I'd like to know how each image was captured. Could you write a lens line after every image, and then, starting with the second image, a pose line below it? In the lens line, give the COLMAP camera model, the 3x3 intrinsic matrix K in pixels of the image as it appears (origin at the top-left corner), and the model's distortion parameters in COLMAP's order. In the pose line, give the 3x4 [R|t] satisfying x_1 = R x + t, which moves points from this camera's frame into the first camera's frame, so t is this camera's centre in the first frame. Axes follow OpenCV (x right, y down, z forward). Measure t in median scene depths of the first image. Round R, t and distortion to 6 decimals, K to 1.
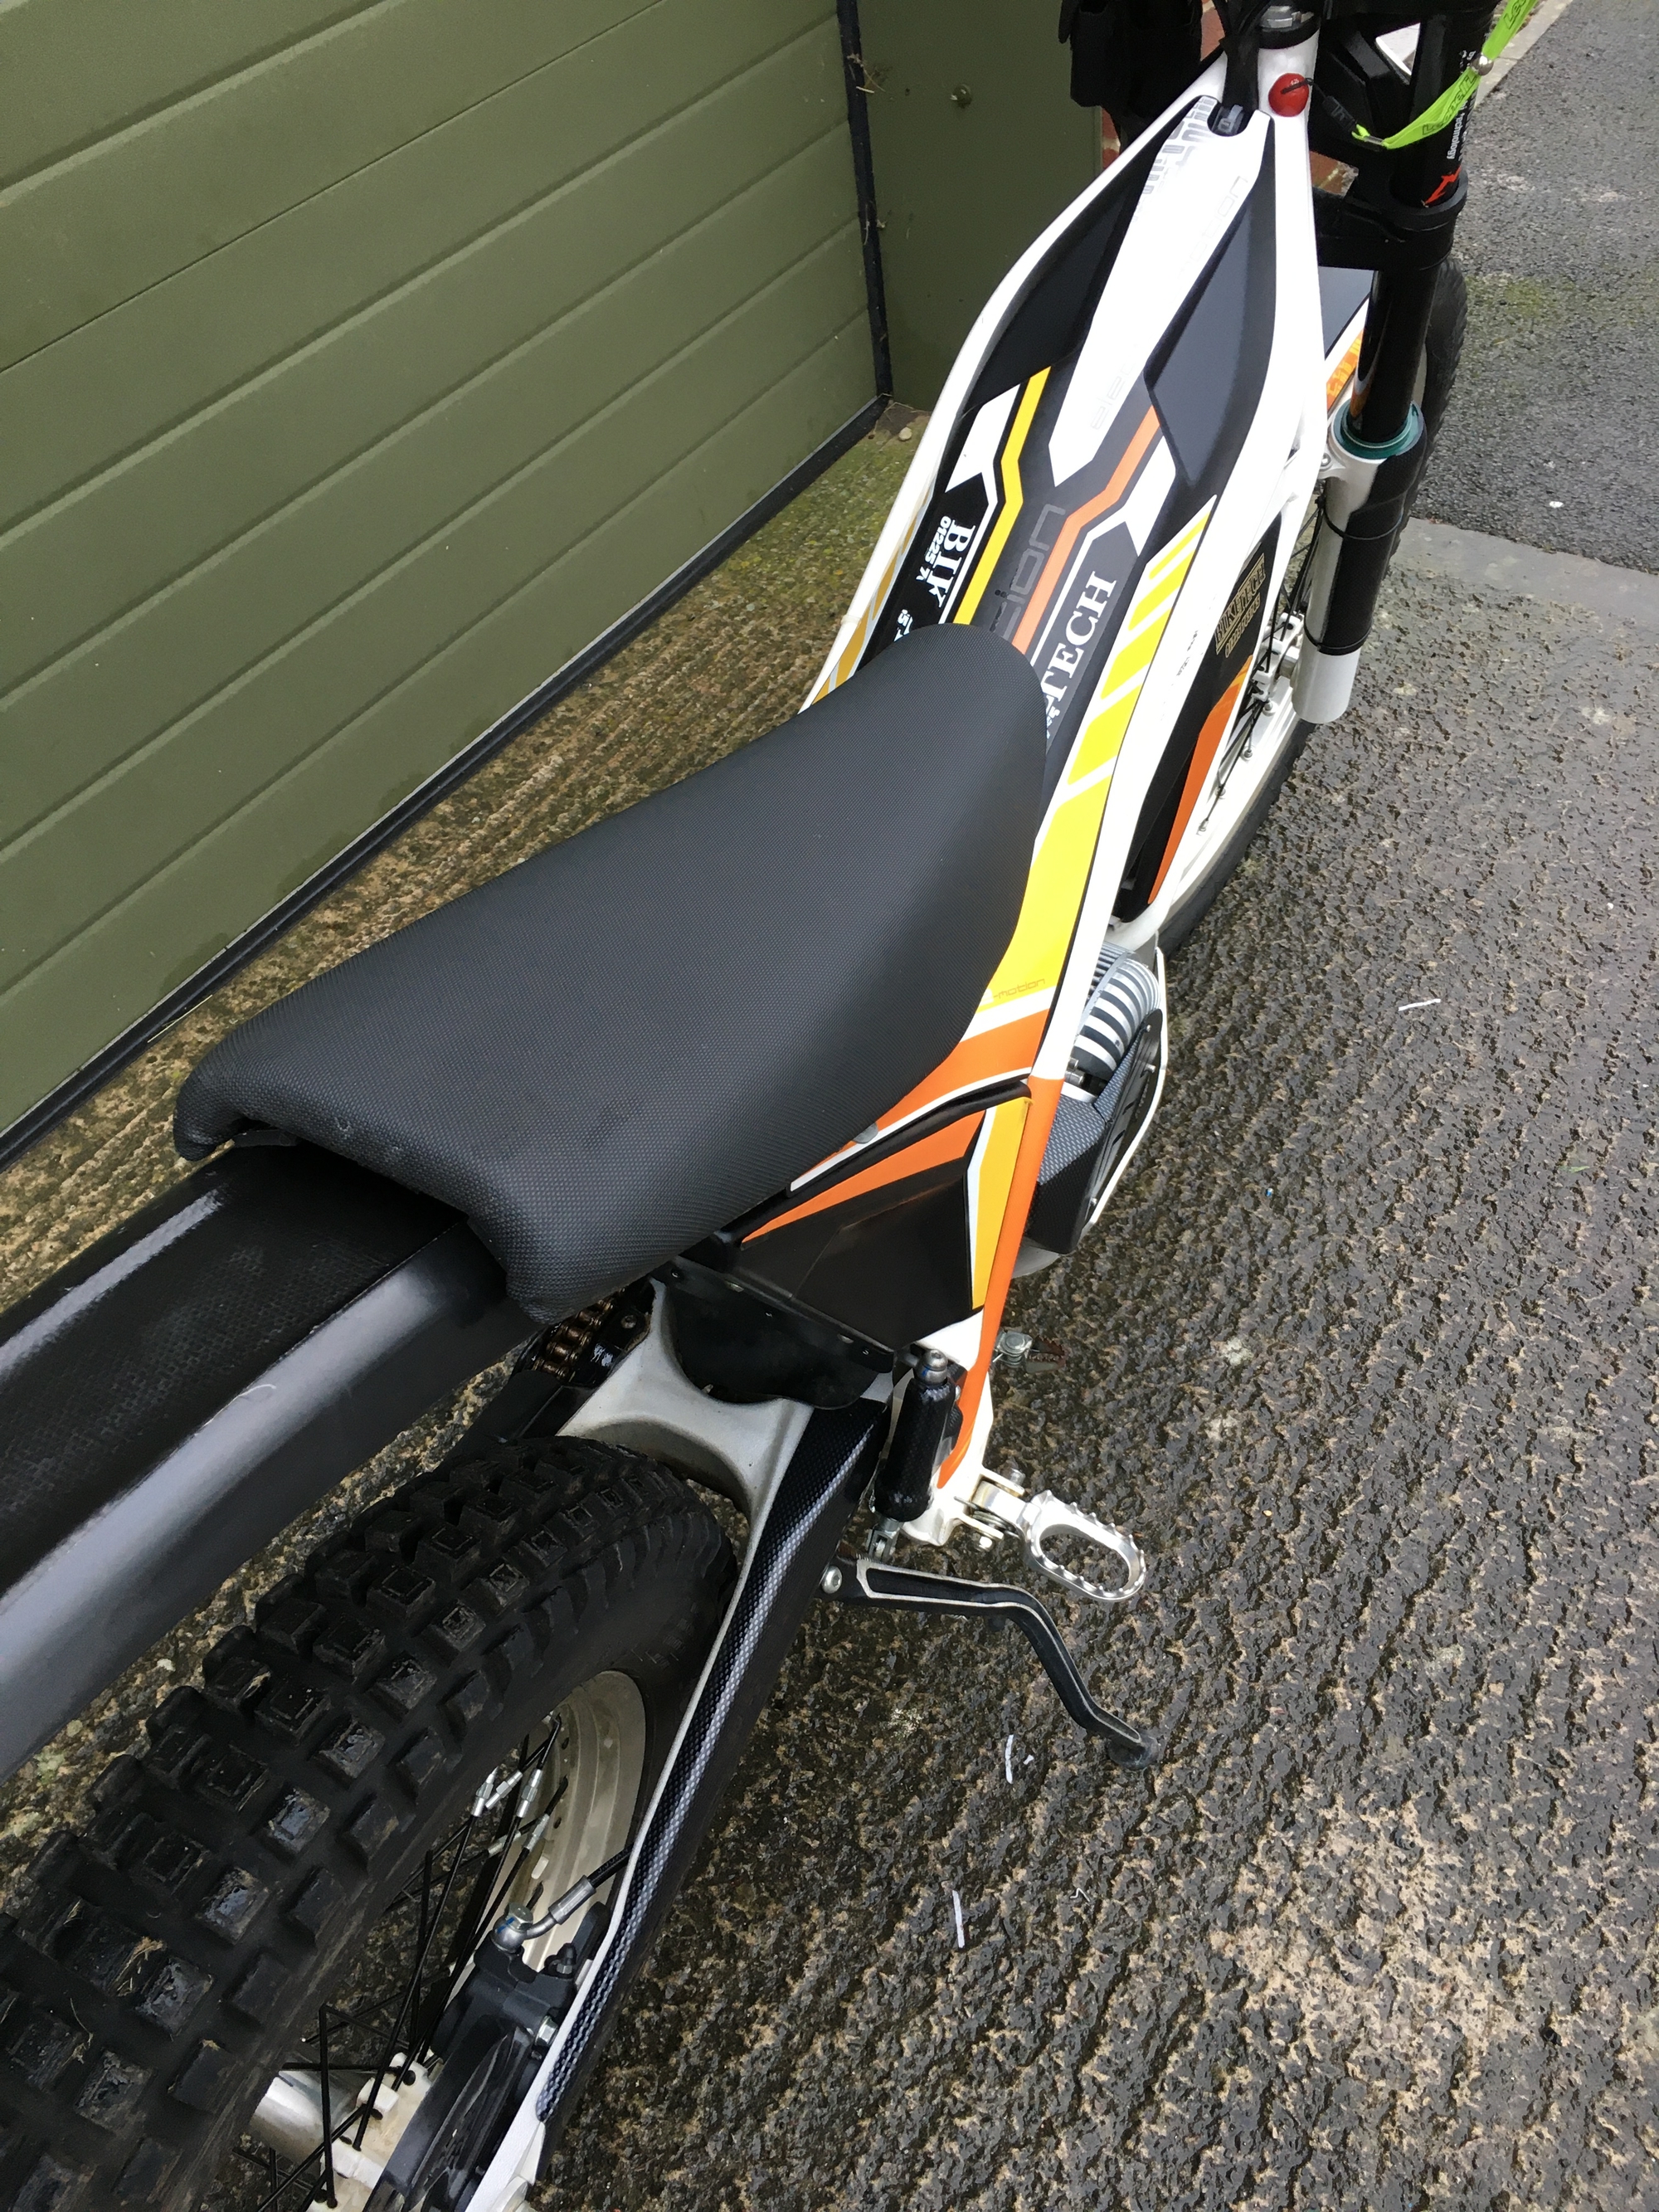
lens RADIAL K [[1895.8, 0, 836.9], [0, 1895.8, 1103.9], [0, 0, 1]] dist [0.068245, -0.101788]
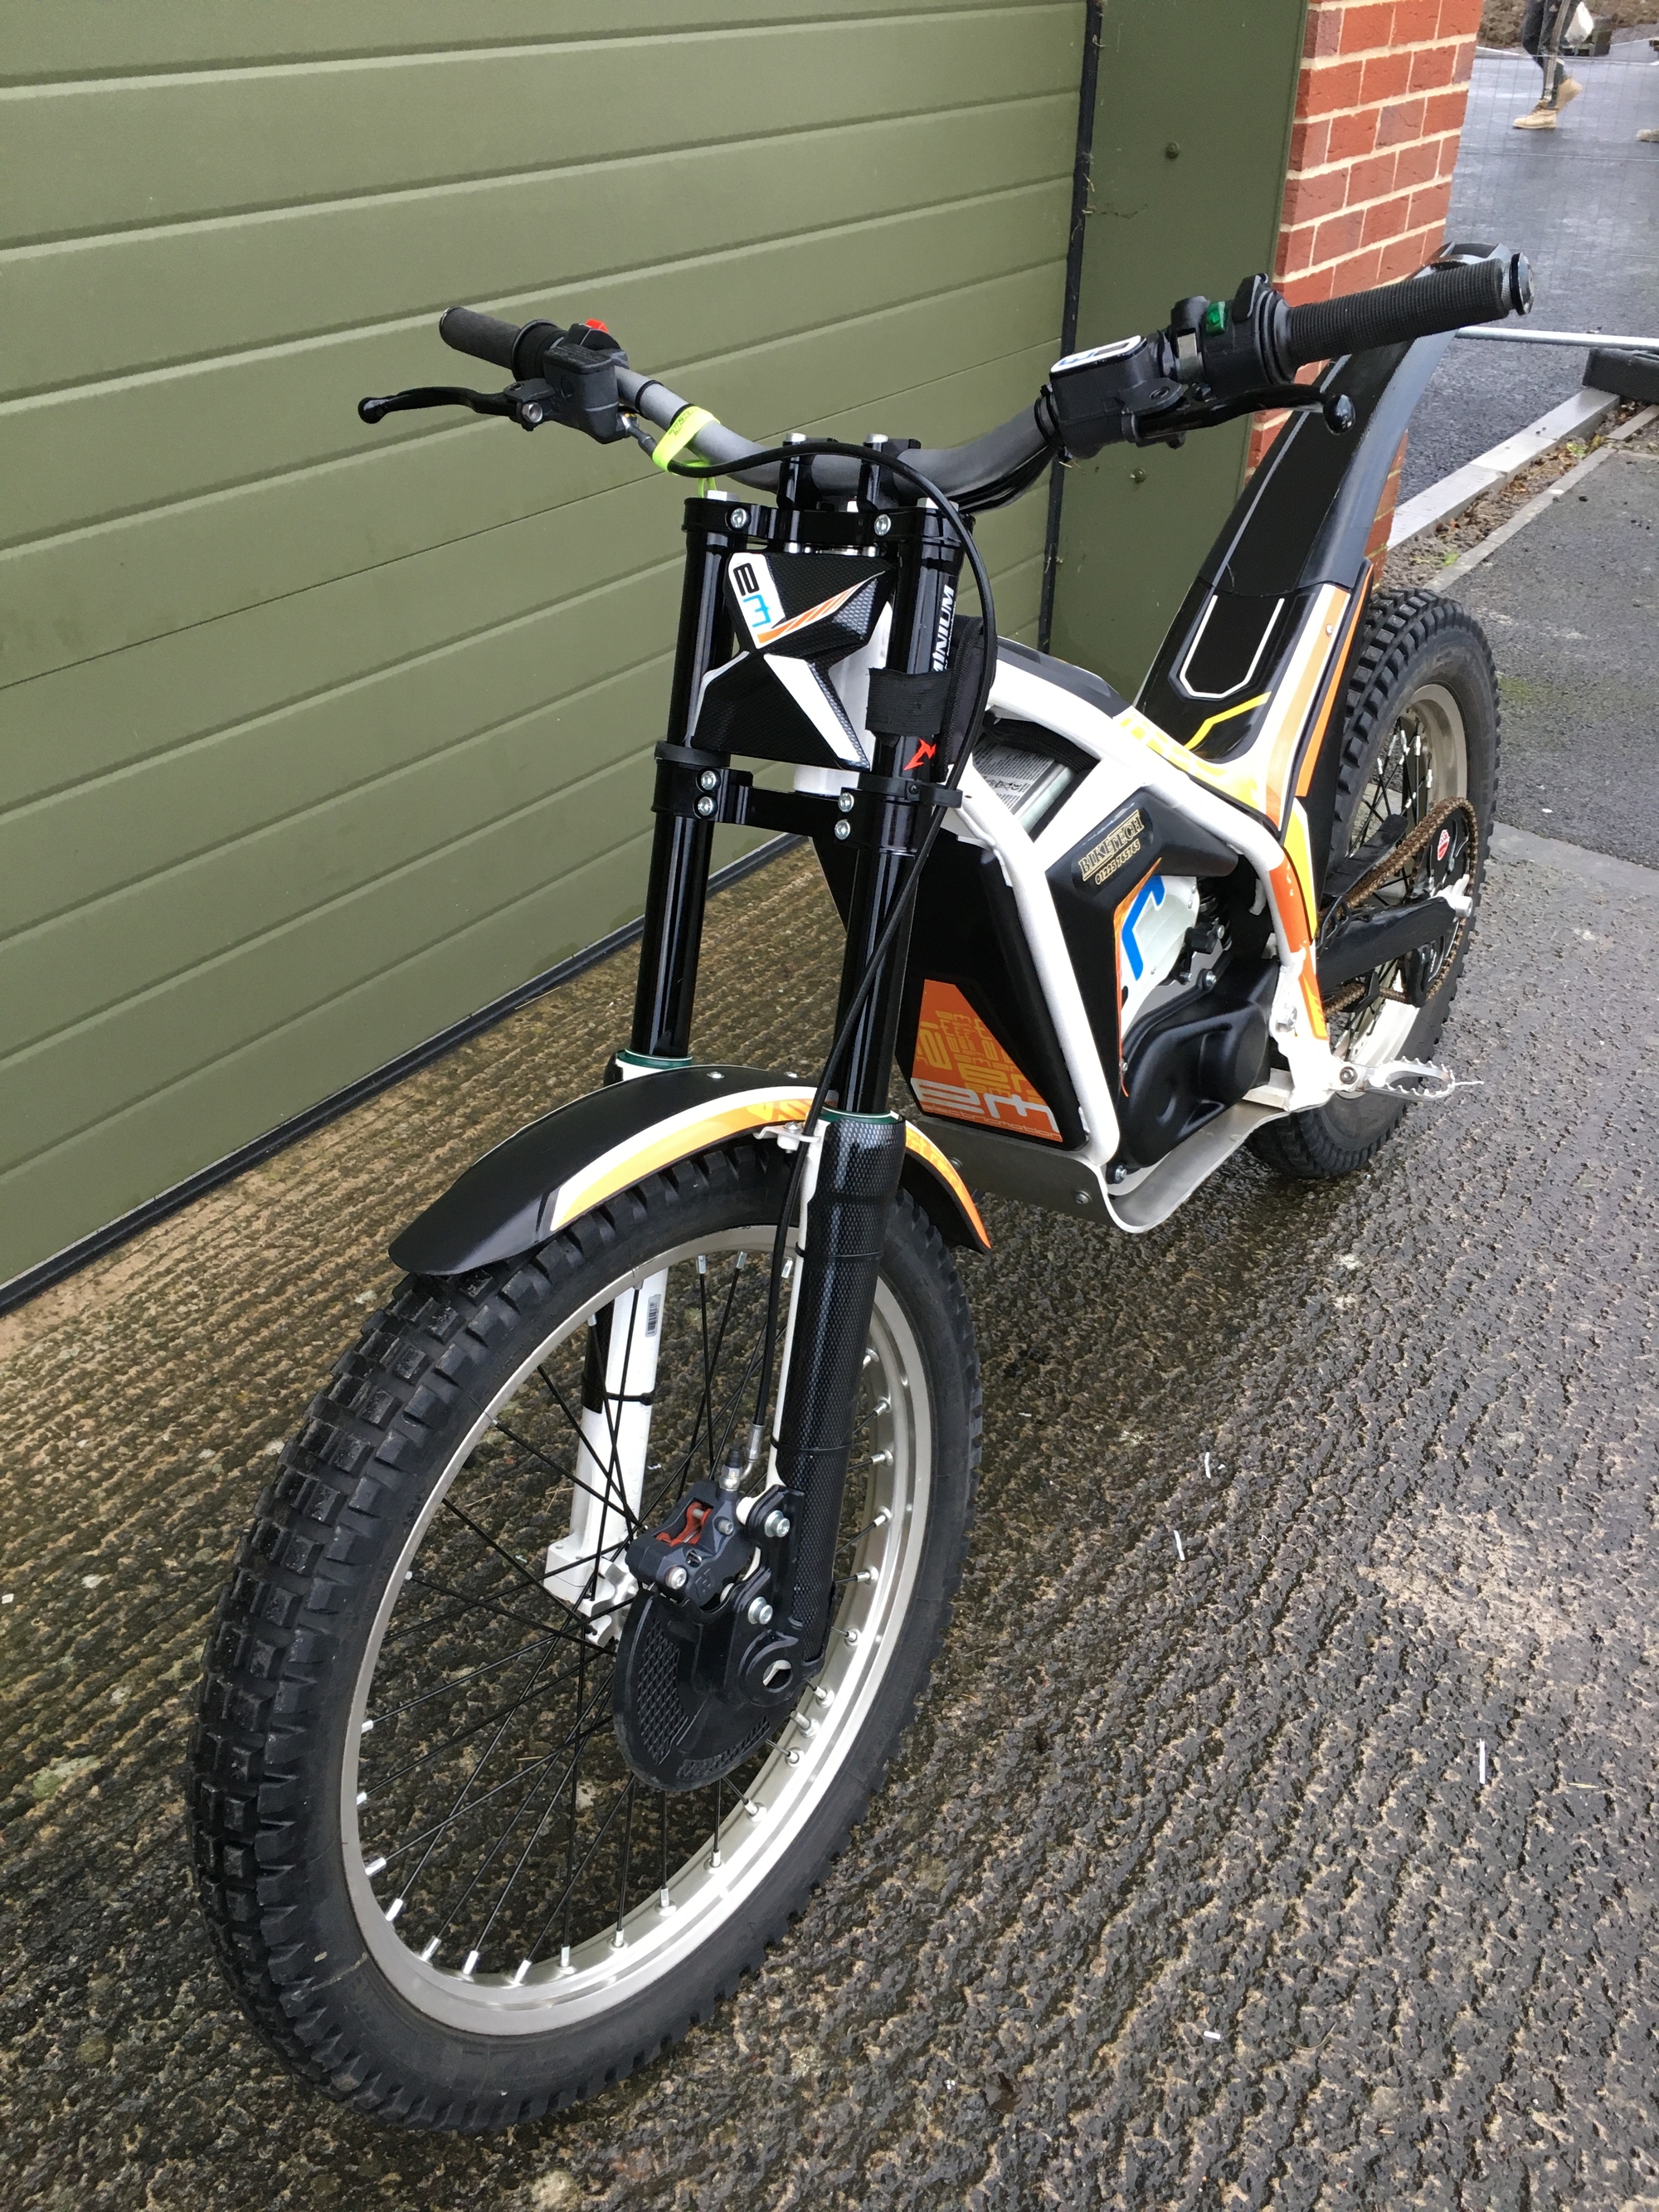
lens RADIAL K [[1895.8, 0, 828.1], [0, 1895.8, 1117.4], [0, 0, 1]] dist [0.068245, -0.101788]
pose [[0.991162, 0.124367, 0.046168, -0.295200], [-0.111665, 0.970035, -0.215784, 0.446684], [-0.071621, 0.208721, 0.975349, -0.417996]]
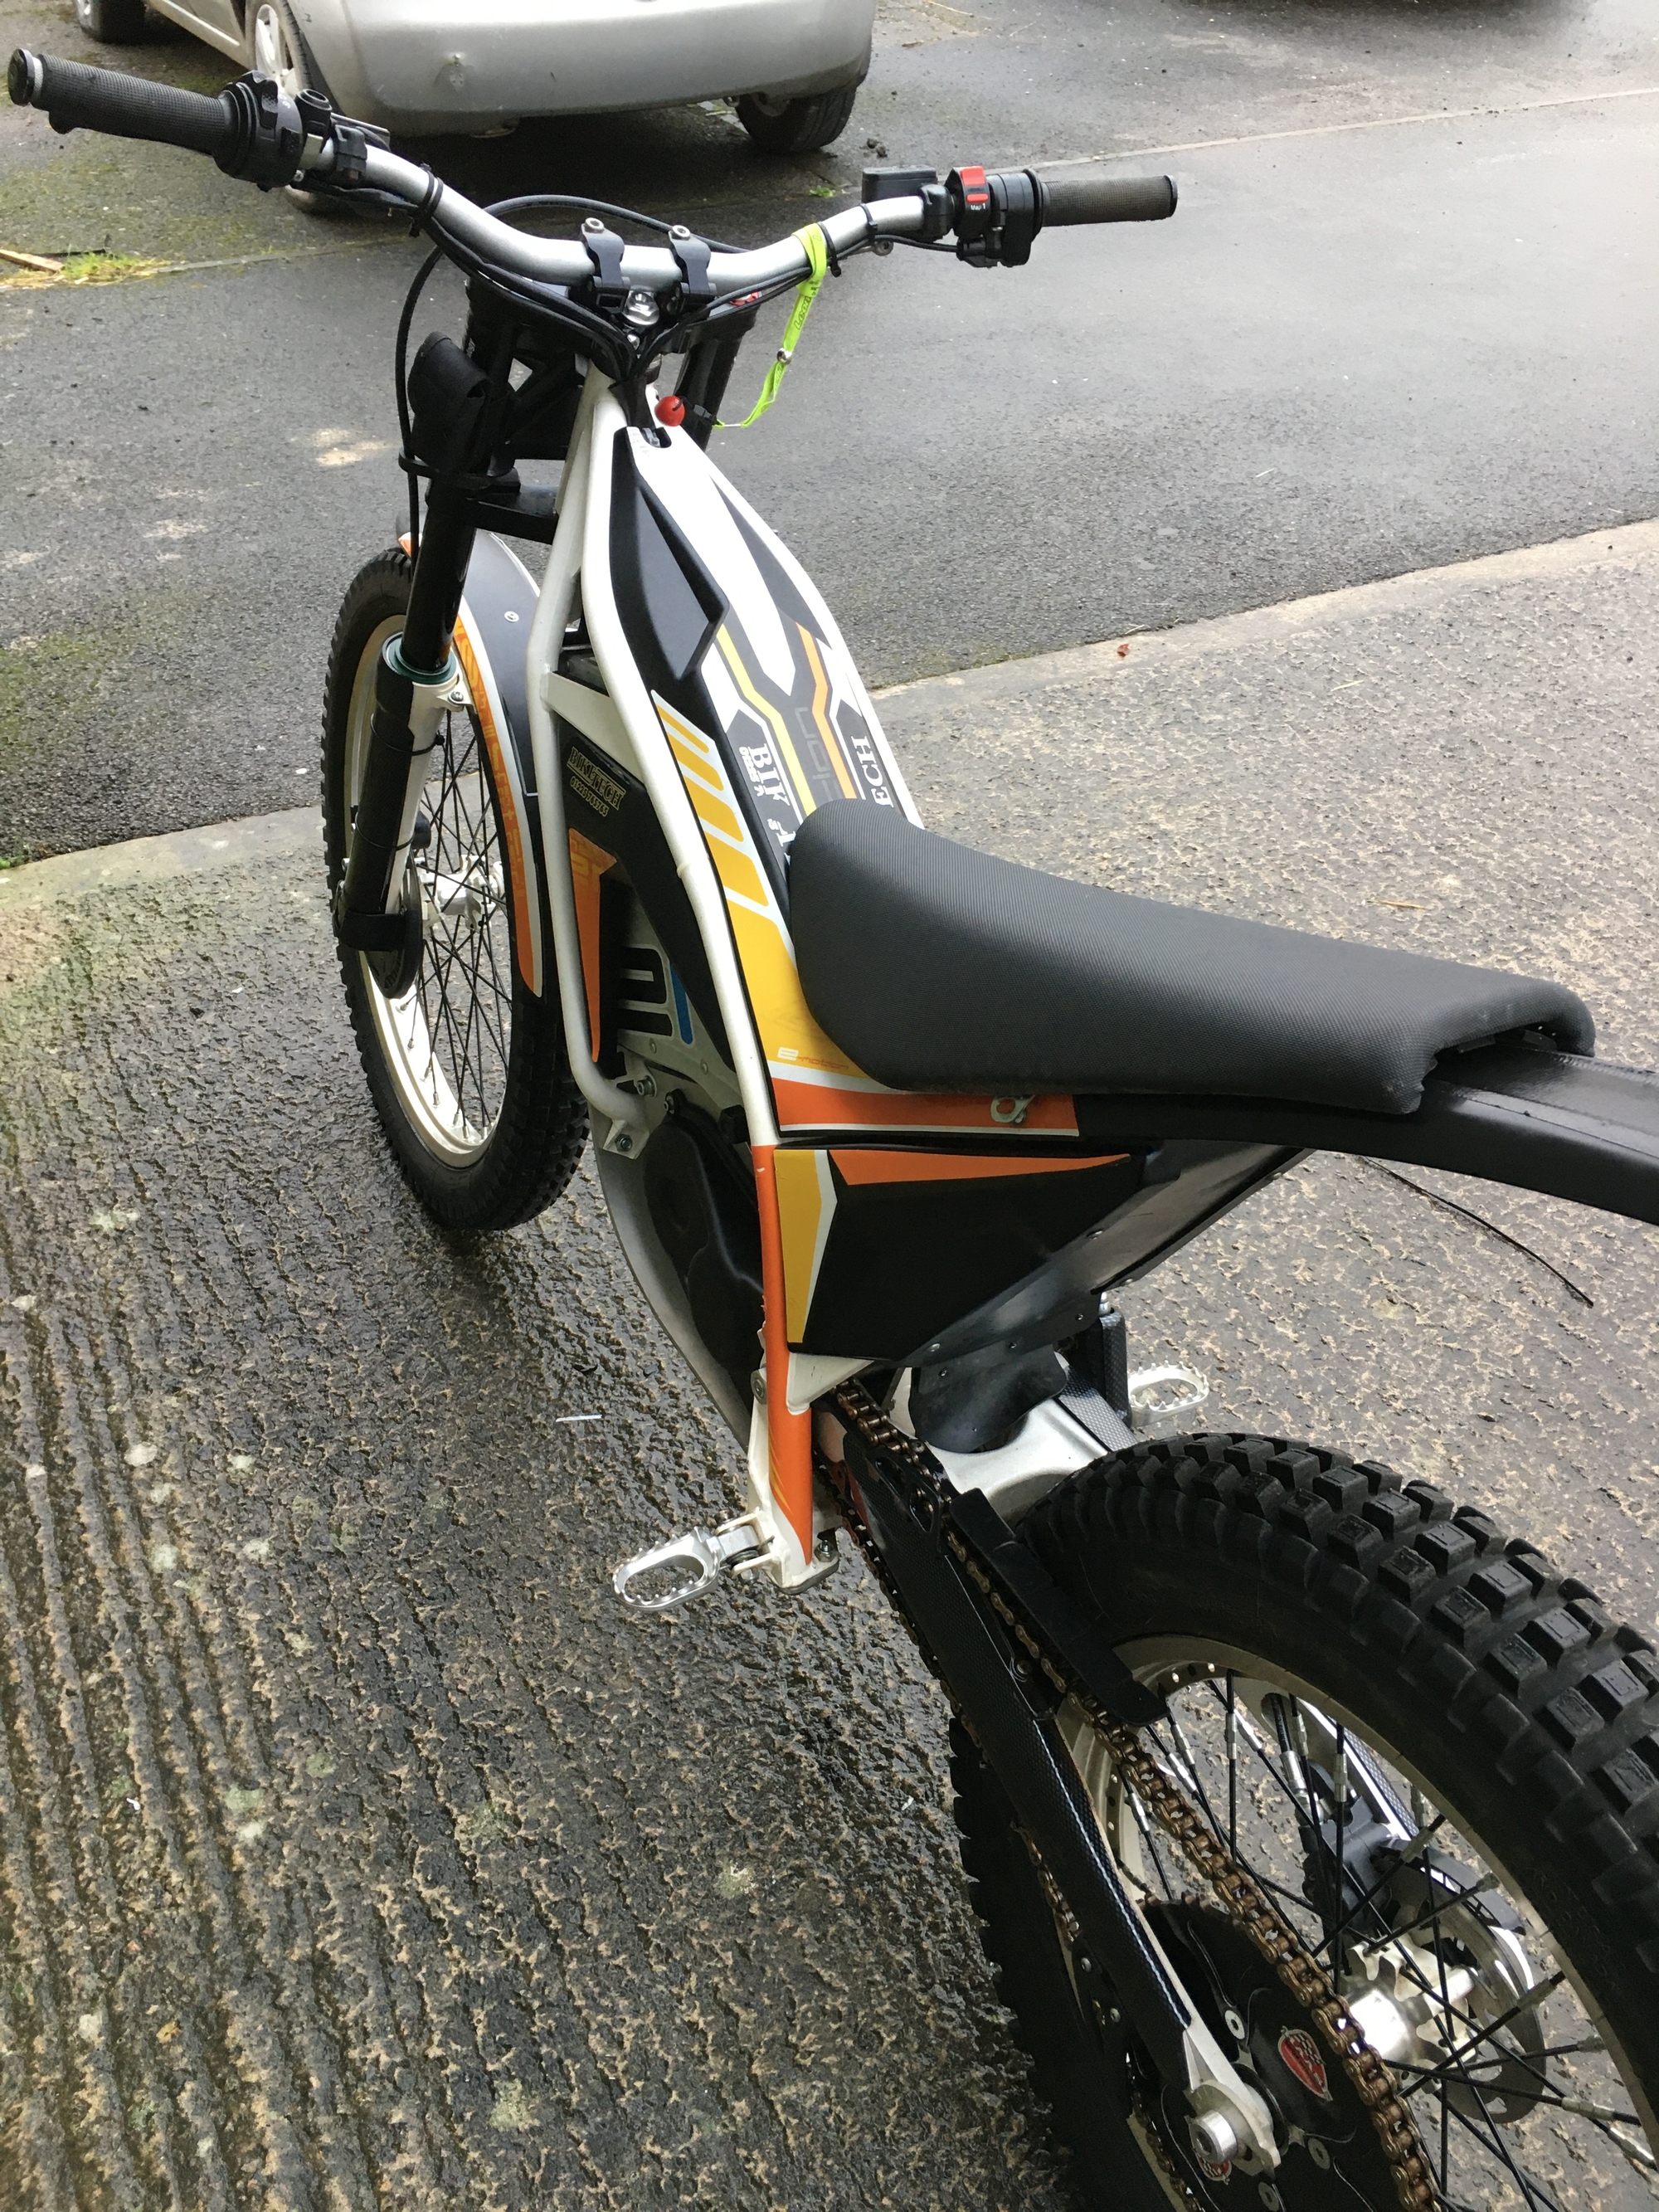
lens RADIAL K [[1895.8, 0, 840.0], [0, 1895.8, 1104.5], [0, 0, 1]] dist [0.068245, -0.101788]
pose [[0.511024, -0.468745, 0.720509, -0.709311], [0.583301, 0.804791, 0.109868, -0.167714], [-0.631359, 0.364128, 0.684687, 0.143661]]
